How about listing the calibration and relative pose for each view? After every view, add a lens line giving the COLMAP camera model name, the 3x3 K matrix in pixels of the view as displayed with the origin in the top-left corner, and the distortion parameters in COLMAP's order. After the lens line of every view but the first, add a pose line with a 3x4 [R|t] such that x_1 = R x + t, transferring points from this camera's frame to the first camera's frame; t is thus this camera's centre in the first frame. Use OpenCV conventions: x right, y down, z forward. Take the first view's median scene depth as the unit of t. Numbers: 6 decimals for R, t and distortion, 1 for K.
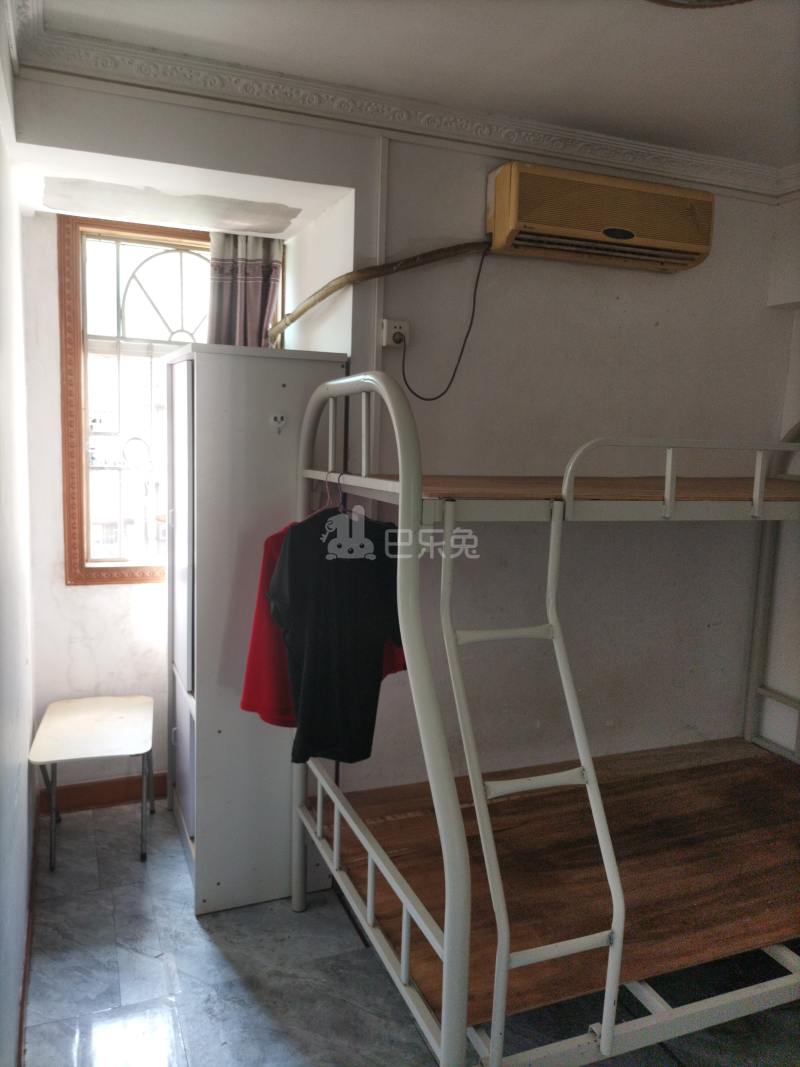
lens RADIAL K [[817.2, 0, 424.6], [0, 817.2, 526.0], [0, 0, 1]] dist [0.018959, -0.006315]
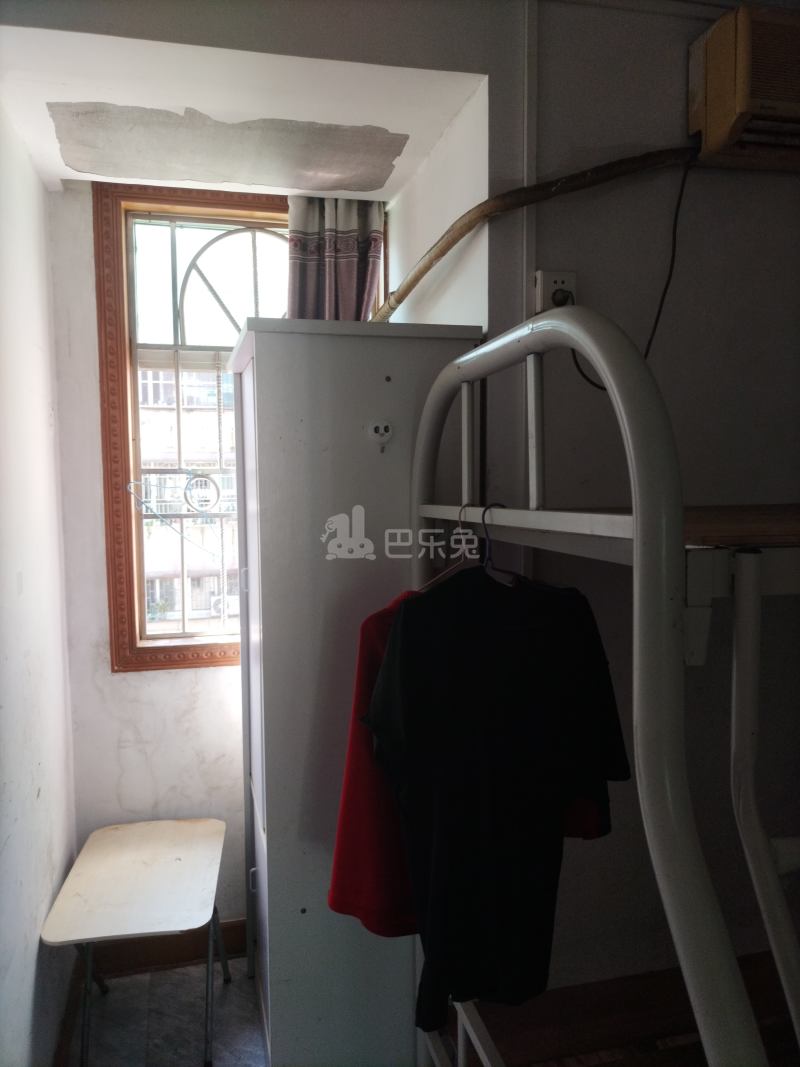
lens RADIAL K [[817.2, 0, 400.5], [0, 817.2, 532.6], [0, 0, 1]] dist [0.018959, -0.006315]
pose [[0.986287, -0.030616, -0.162172, -0.050647], [0.023074, 0.998572, -0.048191, -0.014285], [0.163416, 0.043788, 0.985585, 0.306098]]
